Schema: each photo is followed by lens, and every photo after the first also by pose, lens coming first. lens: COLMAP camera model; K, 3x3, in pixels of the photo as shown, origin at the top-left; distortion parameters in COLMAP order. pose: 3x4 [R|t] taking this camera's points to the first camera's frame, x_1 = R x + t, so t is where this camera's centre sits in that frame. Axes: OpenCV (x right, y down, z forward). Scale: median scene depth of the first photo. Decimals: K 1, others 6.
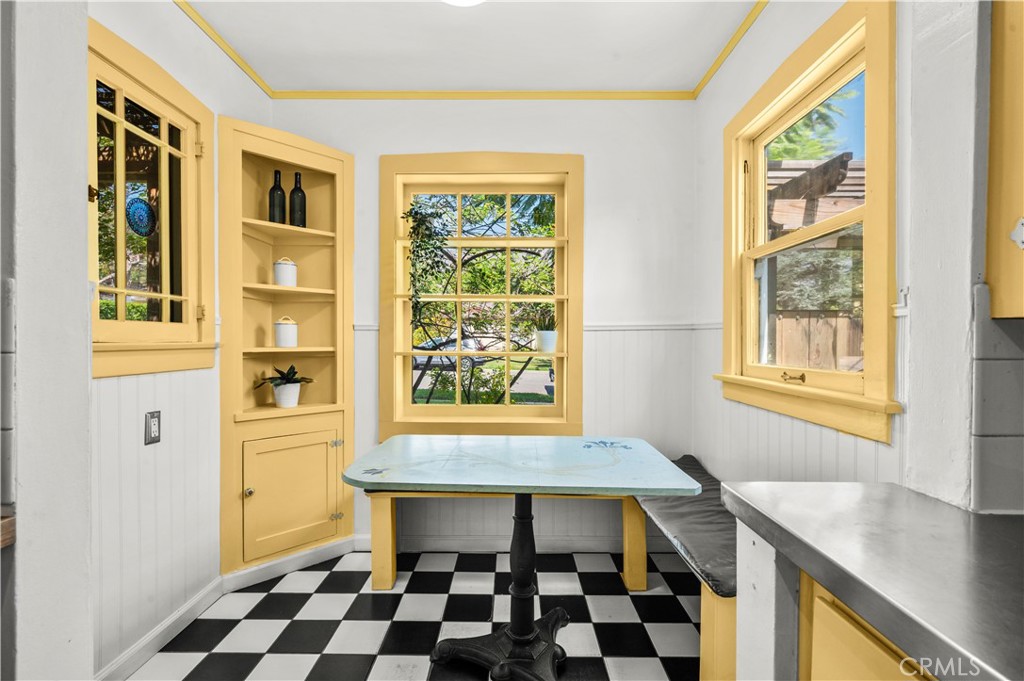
lens RADIAL K [[478.7, 0, 513.0], [0, 478.7, 341.7], [0, 0, 1]] dist [0.004805, 0.000638]
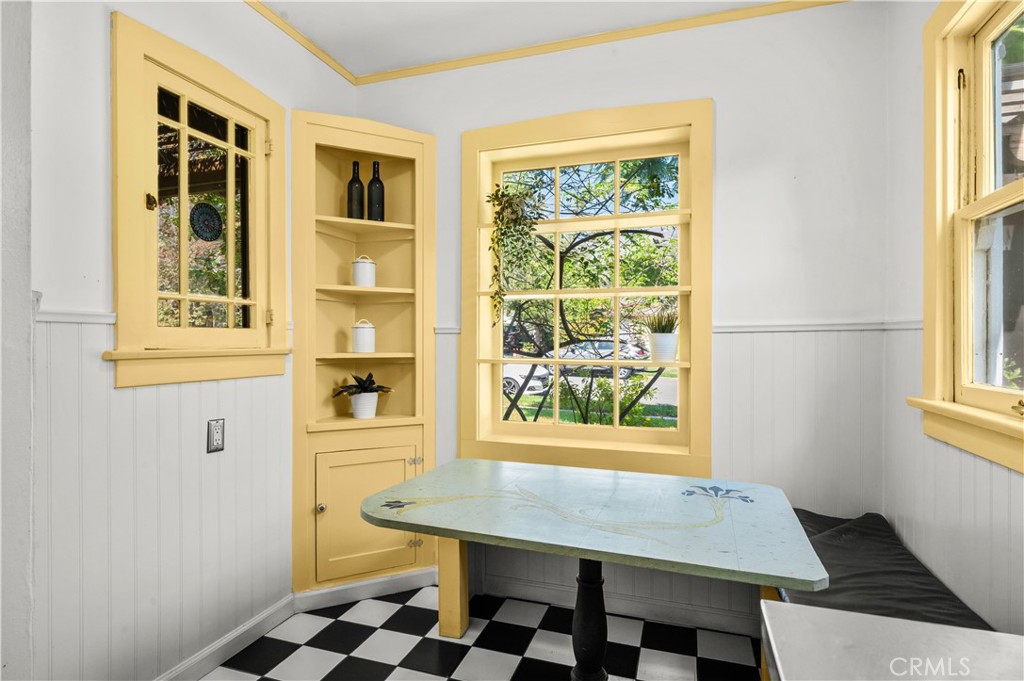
lens RADIAL K [[545.3, 0, 507.6], [0, 545.3, 341.1], [0, 0, 1]] dist [0.002529, -0.003181]
pose [[0.947817, -0.000863, -0.318815, 0.119727], [-0.000197, 0.999995, -0.003292, -0.007499], [0.318816, 0.003183, 0.947811, 0.094565]]
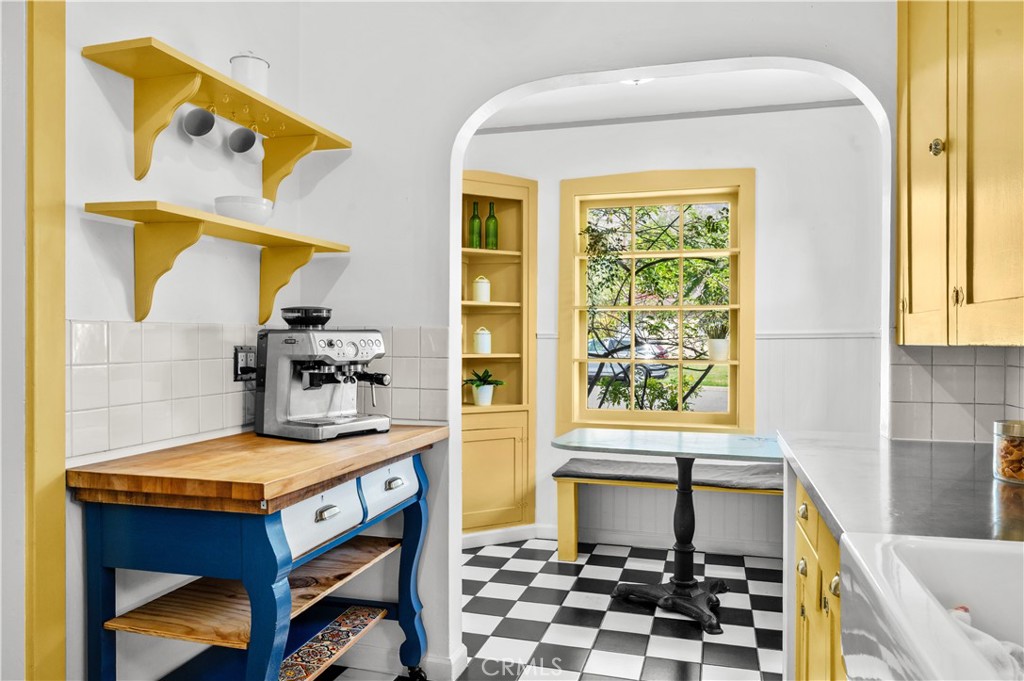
lens RADIAL K [[710.8, 0, 511.0], [0, 710.8, 342.8], [0, 0, 1]] dist [0.001718, 0.009758]
pose [[0.961791, 0.002183, -0.273776, 0.063099], [-0.002607, 0.999996, -0.001185, -0.012932], [0.273773, 0.001854, 0.961793, -0.623661]]
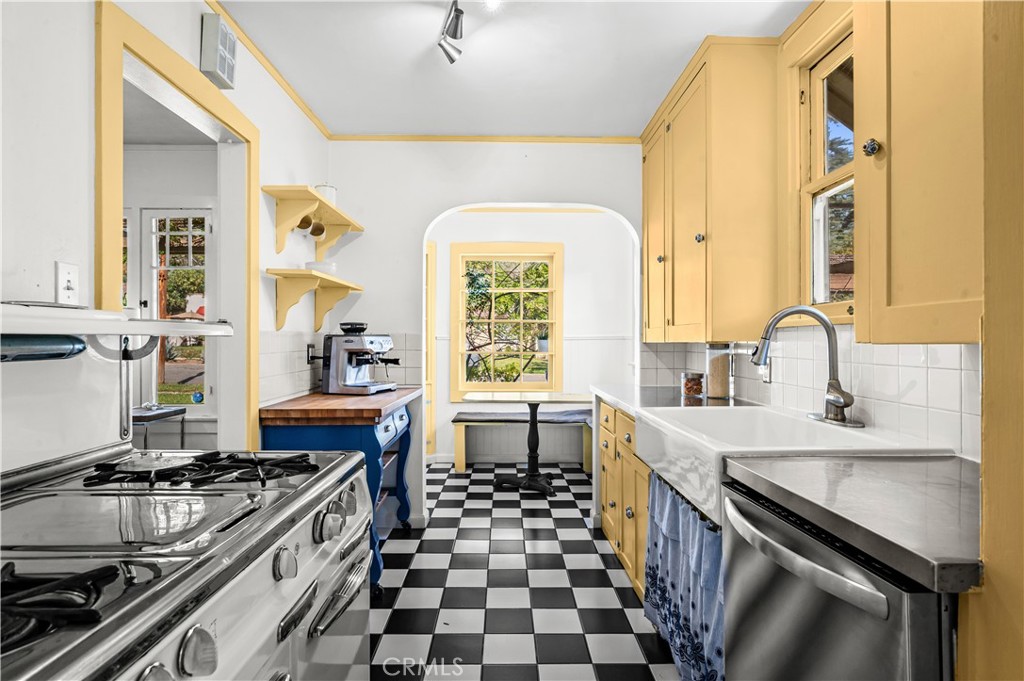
lens RADIAL K [[545.3, 0, 503.7], [0, 545.3, 340.5], [0, 0, 1]] dist [0.002529, -0.003181]
pose [[0.999980, 0.000757, 0.006282, -0.095727], [-0.000722, 0.999985, -0.005501, -0.010384], [-0.006286, 0.005497, 0.999965, -1.091409]]
